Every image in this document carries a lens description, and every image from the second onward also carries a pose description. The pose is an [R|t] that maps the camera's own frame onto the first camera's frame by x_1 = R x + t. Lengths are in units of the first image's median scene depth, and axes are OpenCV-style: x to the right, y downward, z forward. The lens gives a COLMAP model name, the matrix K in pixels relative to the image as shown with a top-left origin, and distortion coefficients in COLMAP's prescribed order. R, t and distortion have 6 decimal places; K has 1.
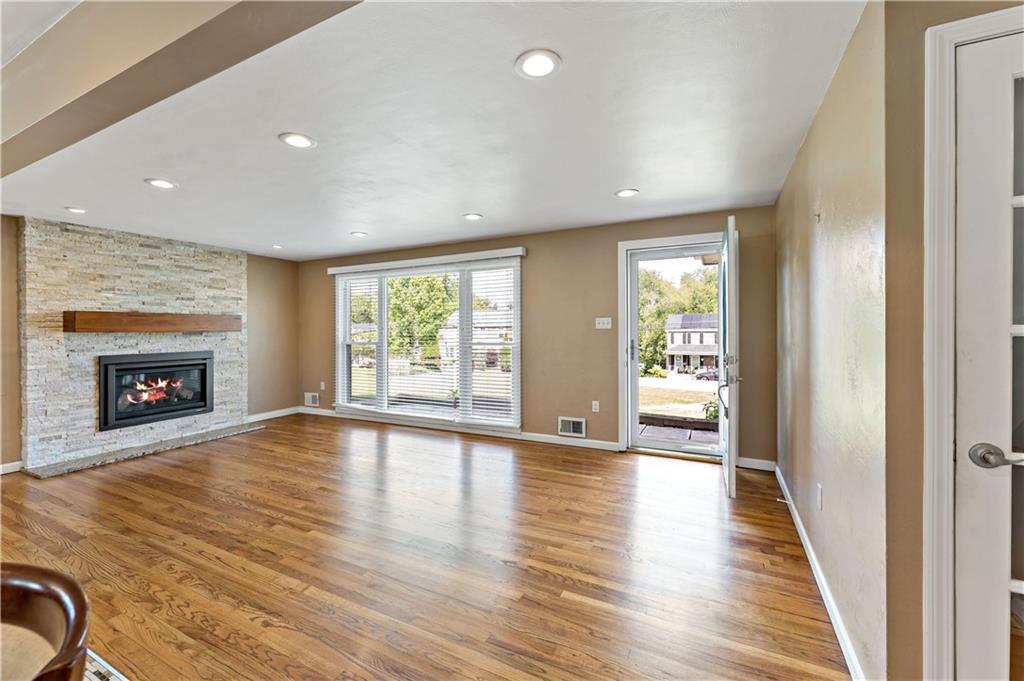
lens RADIAL K [[433.8, 0, 495.9], [0, 433.8, 329.0], [0, 0, 1]] dist [0.003709, 0.000298]
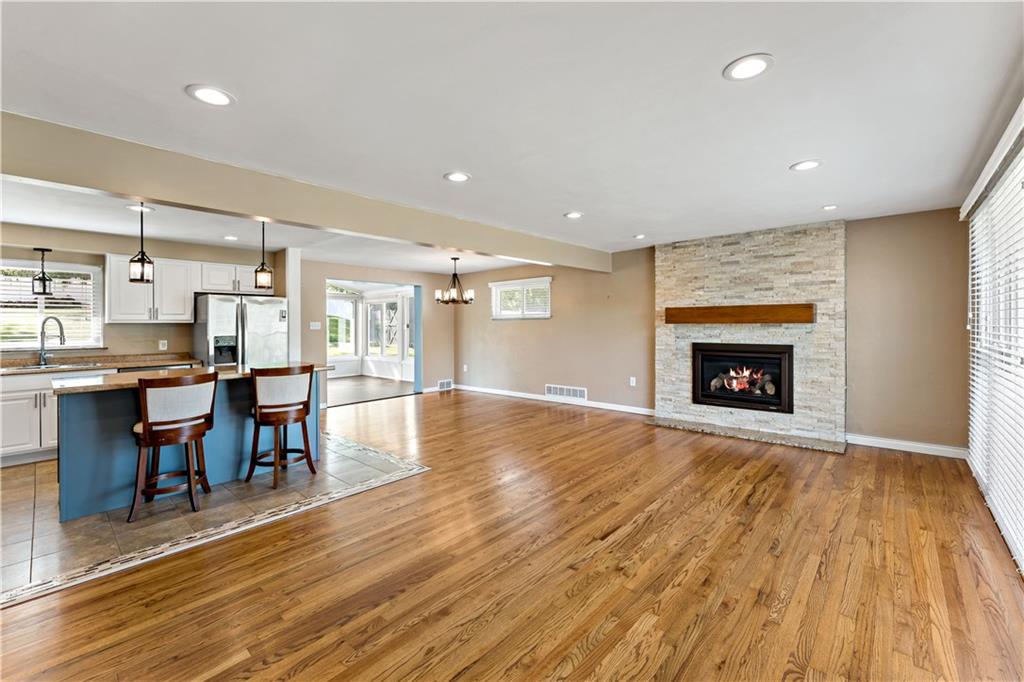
lens RADIAL K [[416.0, 0, 510.9], [0, 416.0, 328.1], [0, 0, 1]] dist [-0.000181, -0.000493]
pose [[-0.241852, 0.021179, -0.970082, 0.348750], [0.012019, 0.999750, 0.018830, -0.008193], [0.970239, -0.007106, -0.242046, 0.744147]]
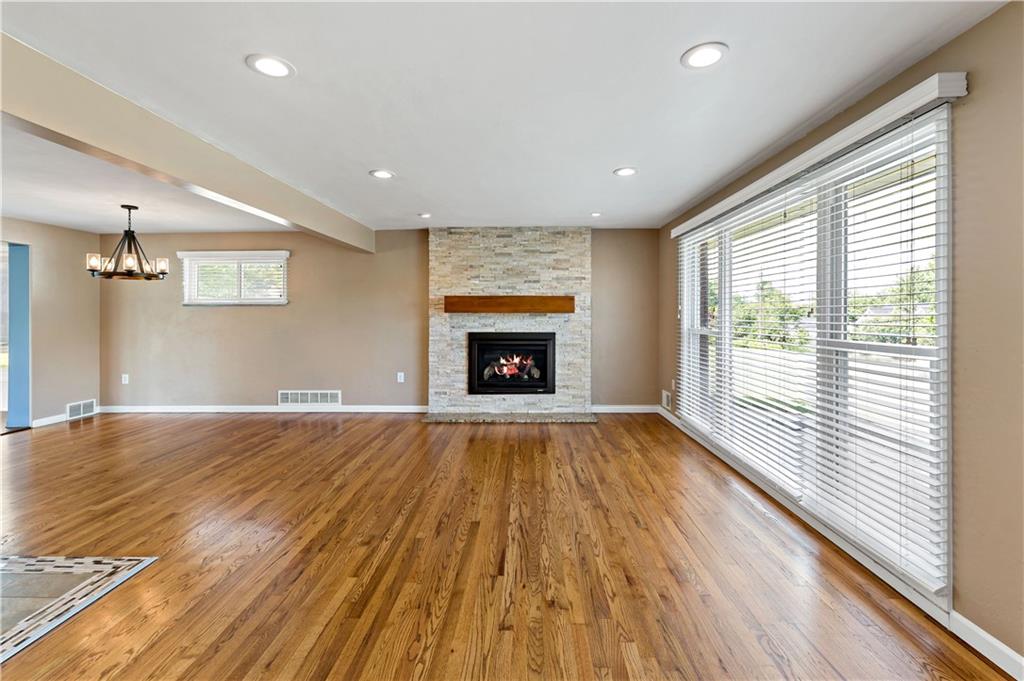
lens RADIAL K [[433.8, 0, 508.9], [0, 433.8, 314.4], [0, 0, 1]] dist [0.003709, 0.000298]
pose [[0.441710, 0.011008, -0.897090, 0.216900], [-0.003246, 0.999938, 0.010671, -0.001494], [0.897152, -0.001801, 0.441719, 0.536289]]
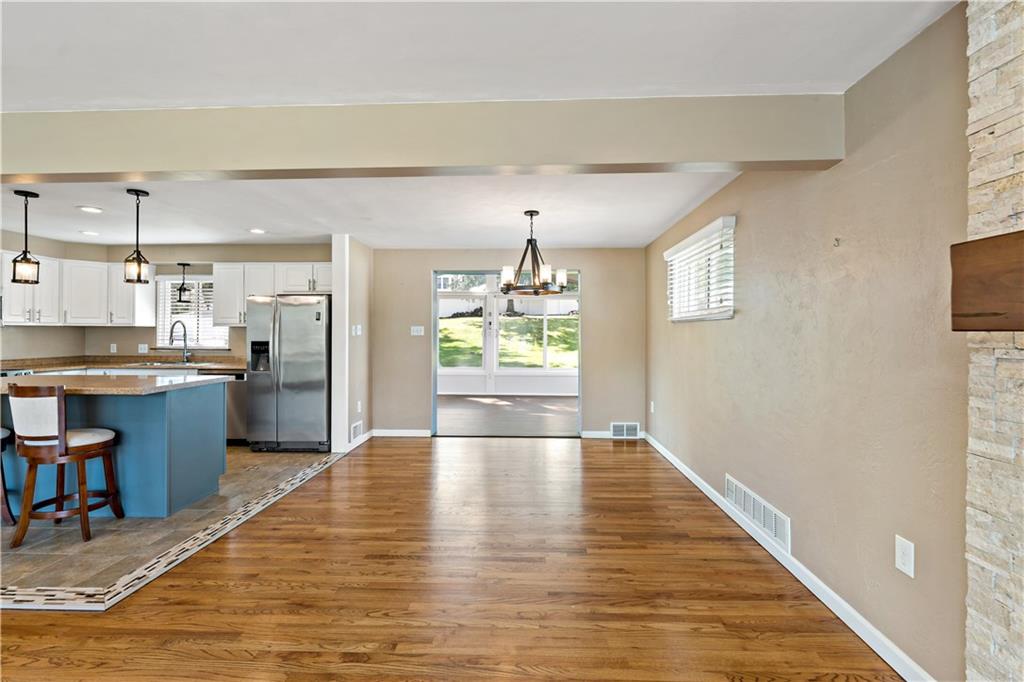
lens RADIAL K [[463.6, 0, 521.4], [0, 463.6, 335.8], [0, 0, 1]] dist [-0.008517, 0.002186]
pose [[-0.894099, 0.013875, -0.447655, -0.558611], [0.009106, 0.999877, 0.012804, 0.002482], [0.447777, 0.007371, -0.894115, 0.991309]]
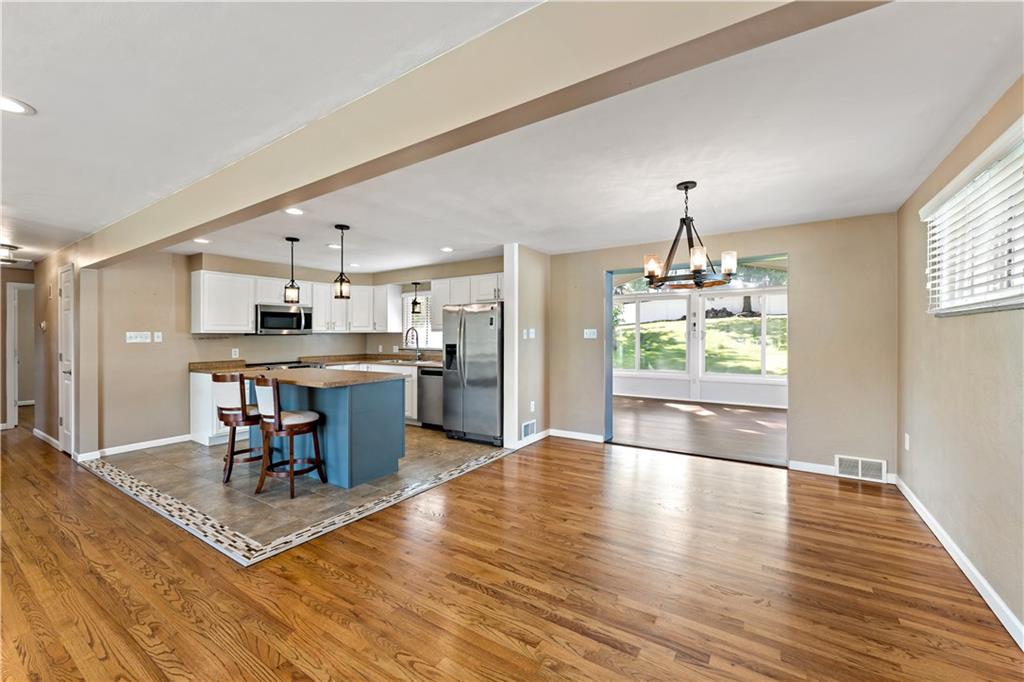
lens RADIAL K [[416.0, 0, 515.9], [0, 416.0, 340.6], [0, 0, 1]] dist [-0.000181, -0.000493]
pose [[-0.996212, 0.018227, 0.085026, -0.761847], [0.019241, 0.999753, 0.011123, 0.004640], [-0.084802, 0.012717, -0.996317, 0.868694]]
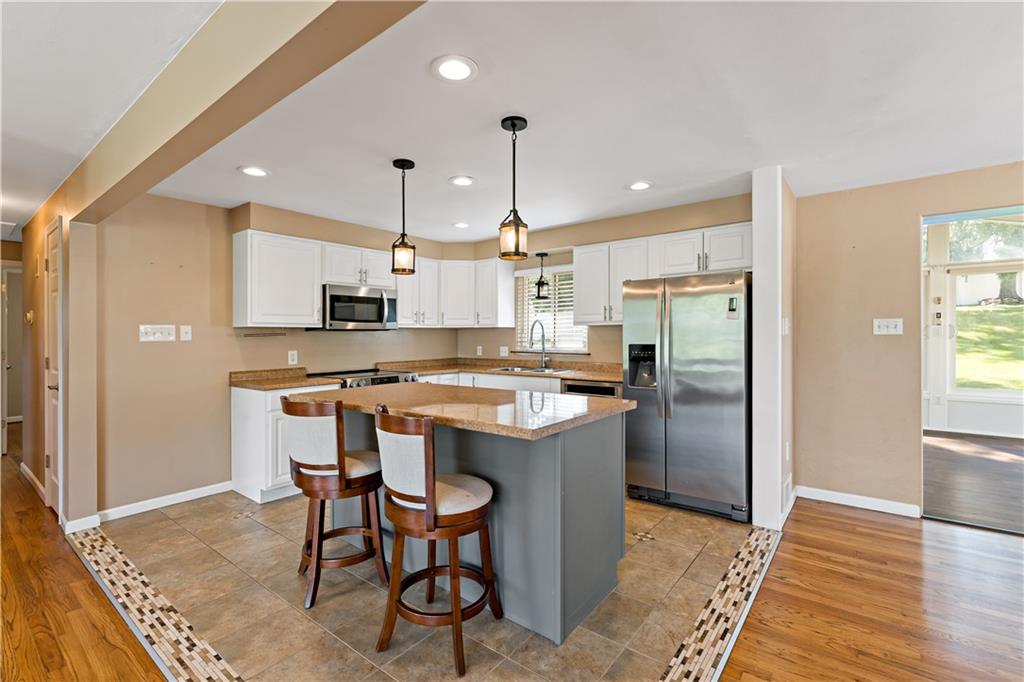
lens RADIAL K [[463.6, 0, 518.3], [0, 463.6, 340.3], [0, 0, 1]] dist [-0.008517, 0.002186]
pose [[-0.986398, 0.017073, 0.163487, -0.425411], [0.018822, 0.999781, 0.009155, 0.005736], [-0.163295, 0.012108, -0.986503, 0.548839]]
